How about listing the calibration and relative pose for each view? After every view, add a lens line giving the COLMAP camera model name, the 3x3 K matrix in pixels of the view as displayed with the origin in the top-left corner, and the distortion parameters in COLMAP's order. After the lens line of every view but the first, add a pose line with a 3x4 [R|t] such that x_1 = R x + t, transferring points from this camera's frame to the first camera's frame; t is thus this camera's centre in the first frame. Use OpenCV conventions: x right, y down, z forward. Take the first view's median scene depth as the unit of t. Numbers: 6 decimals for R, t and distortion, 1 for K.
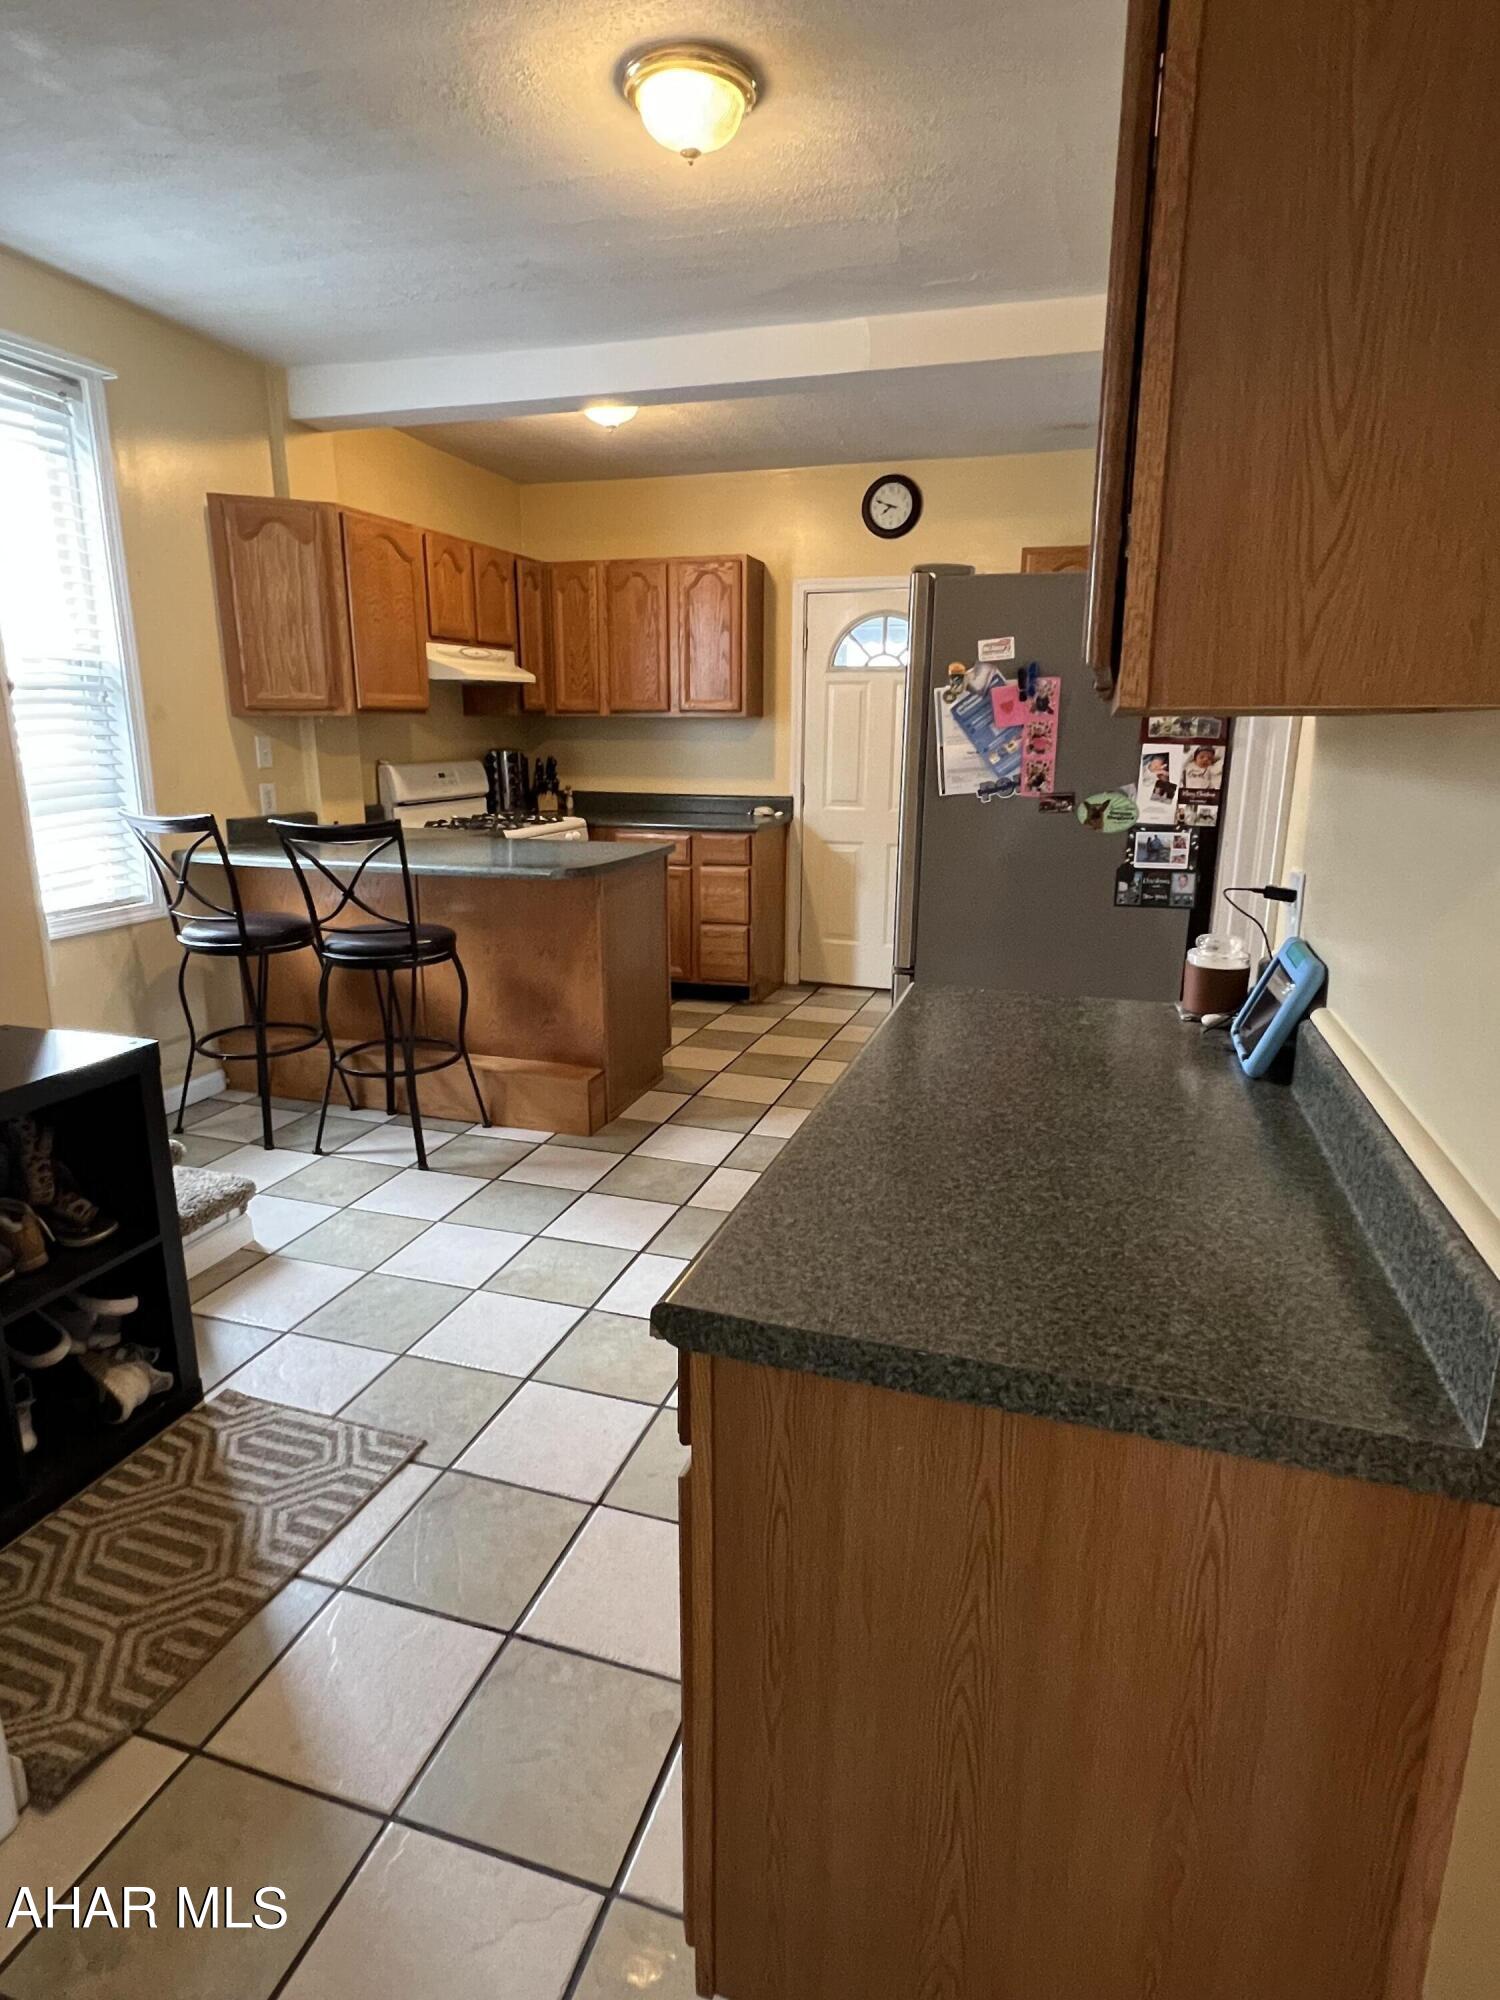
lens RADIAL K [[1089.2, 0, 750.0], [0, 1089.2, 1000.0], [0, 0, 1]] dist [0.003927, 0.000310]
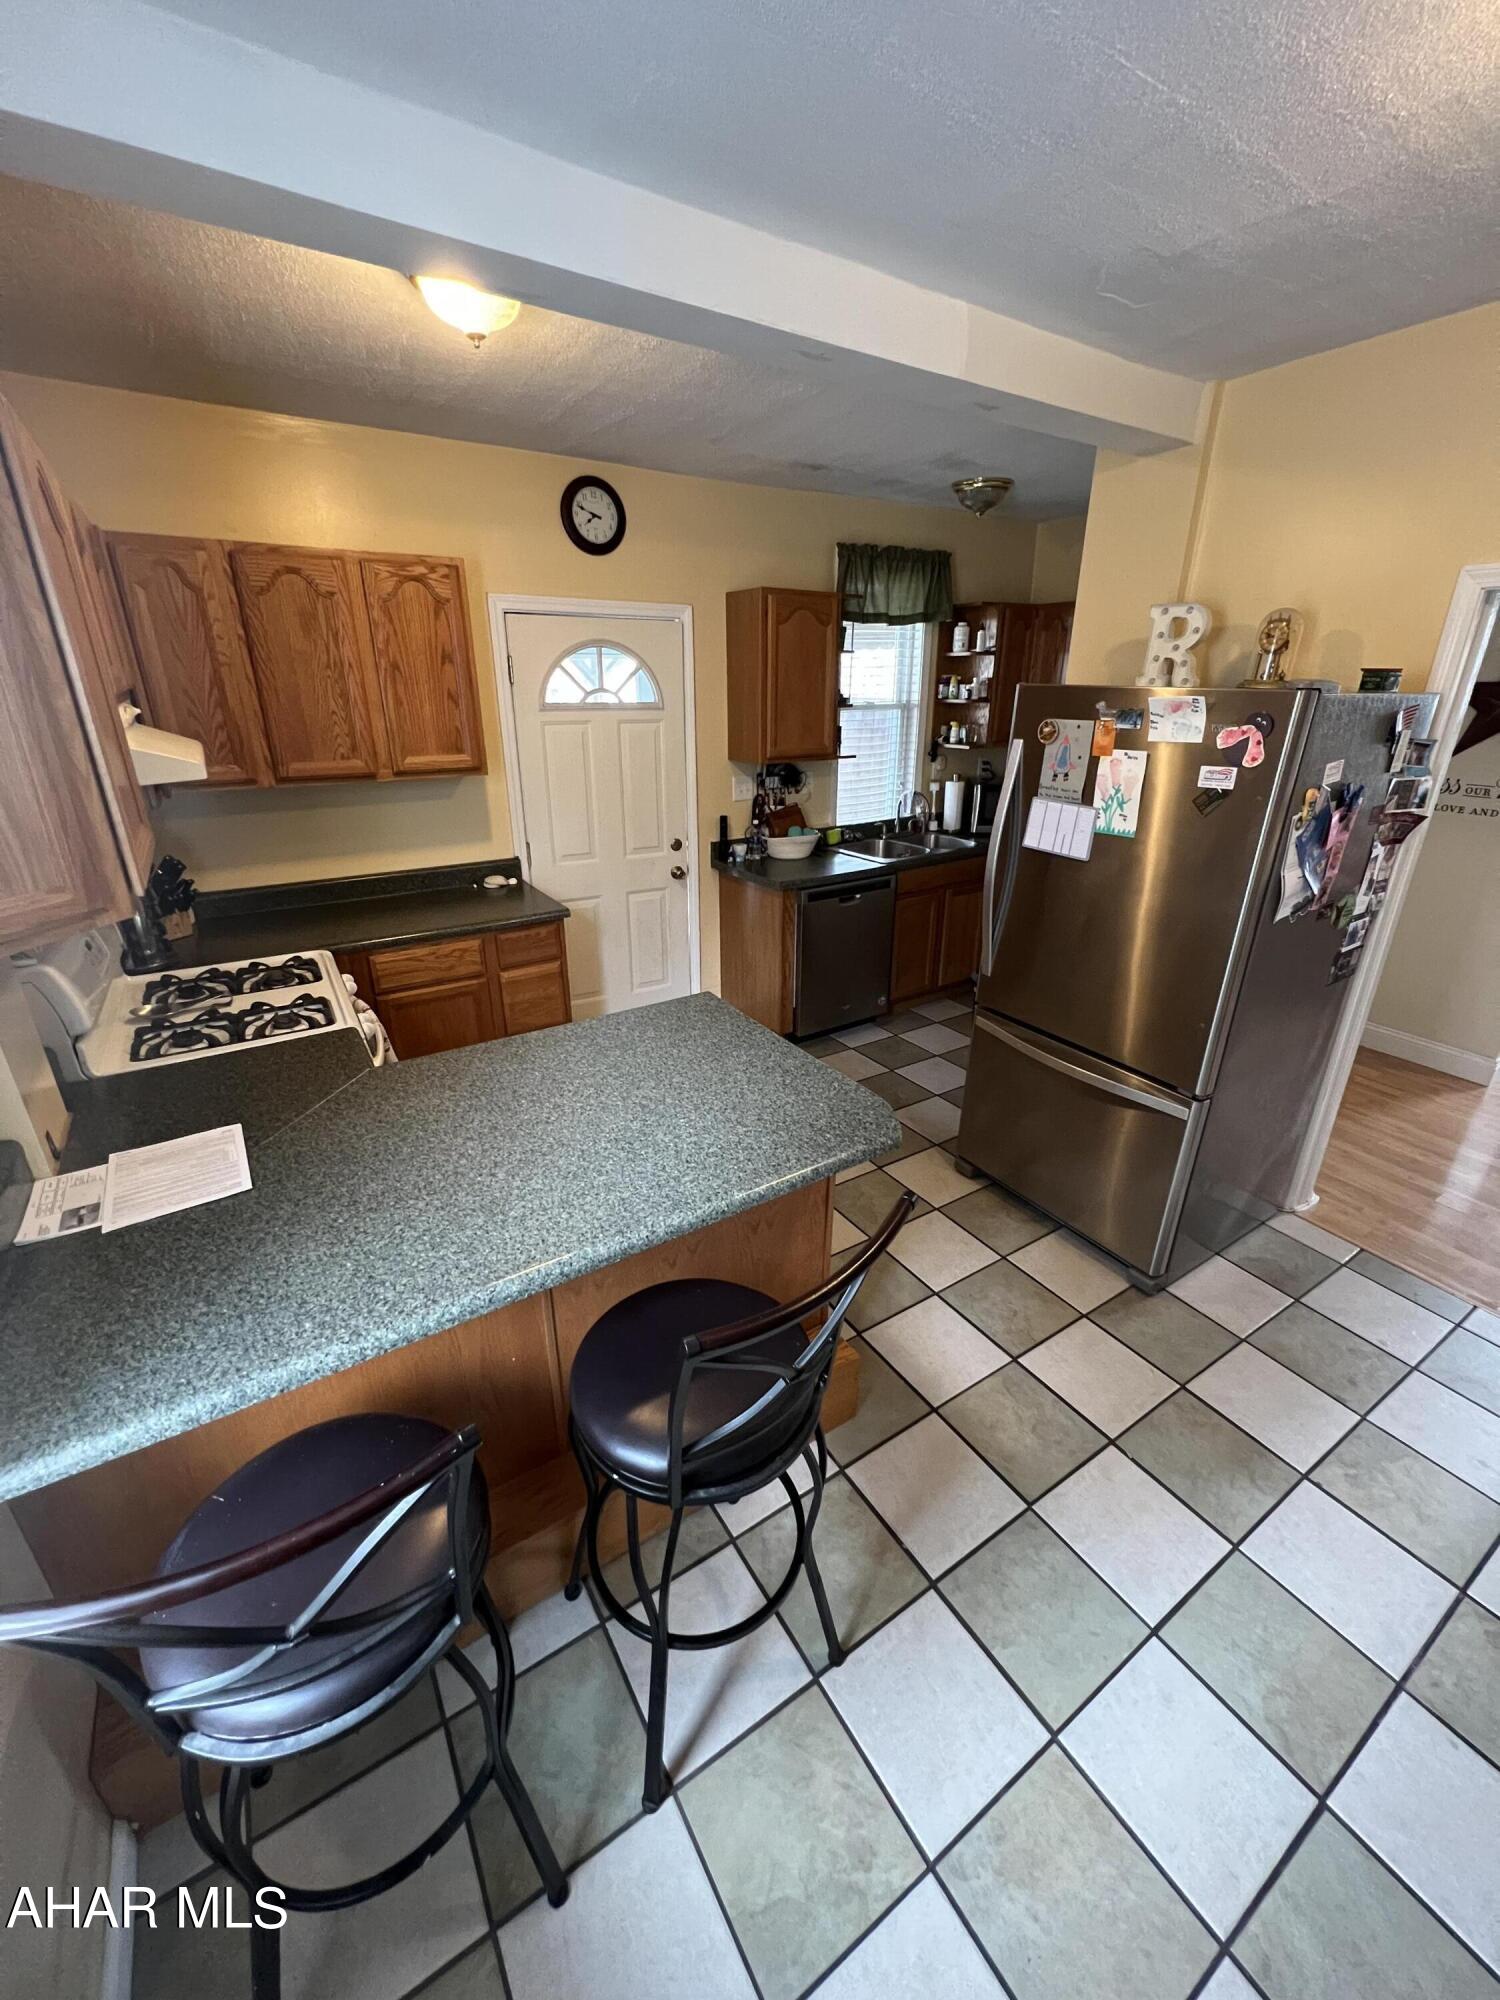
lens RADIAL K [[794.7, 0, 750.0], [0, 794.7, 1000.0], [0, 0, 1]] dist [-0.000881, -0.000004]
pose [[0.641165, -0.293199, 0.709183, -0.350162], [0.188341, 0.955992, 0.224961, -0.201863], [-0.743932, -0.010669, 0.668170, 0.478288]]
